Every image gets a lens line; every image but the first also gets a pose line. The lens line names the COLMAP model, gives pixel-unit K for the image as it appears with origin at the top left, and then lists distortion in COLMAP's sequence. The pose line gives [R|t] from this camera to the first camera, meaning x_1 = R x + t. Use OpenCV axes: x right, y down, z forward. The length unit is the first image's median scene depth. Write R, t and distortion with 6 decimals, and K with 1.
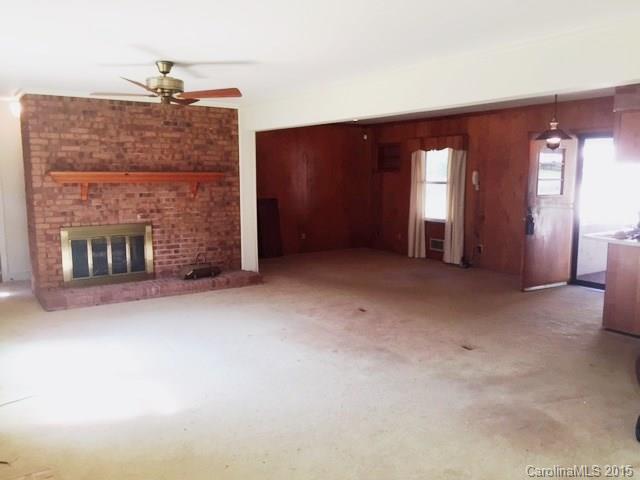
lens RADIAL K [[539.7, 0, 320.6], [0, 539.7, 240.0], [0, 0, 1]] dist [0.037490, -0.017616]
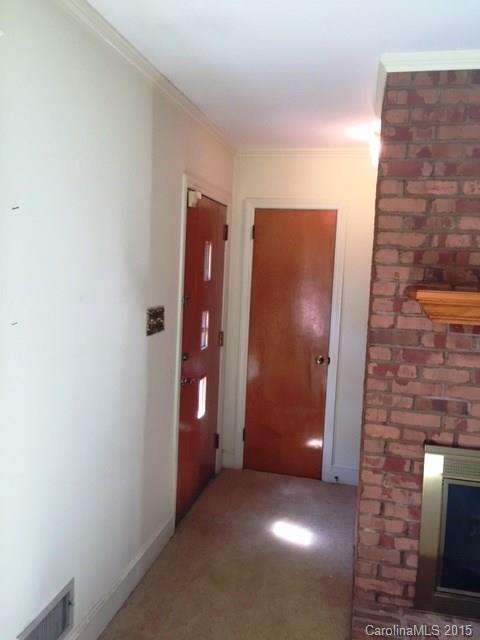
lens RADIAL K [[539.7, 0, 242.2], [0, 539.7, 320.2], [0, 0, 1]] dist [0.037490, -0.017616]
pose [[0.677472, 0.101226, -0.728550, -0.310982], [-0.129742, 0.991400, 0.017101, -0.094854], [0.724015, 0.082938, 0.684779, 0.667161]]
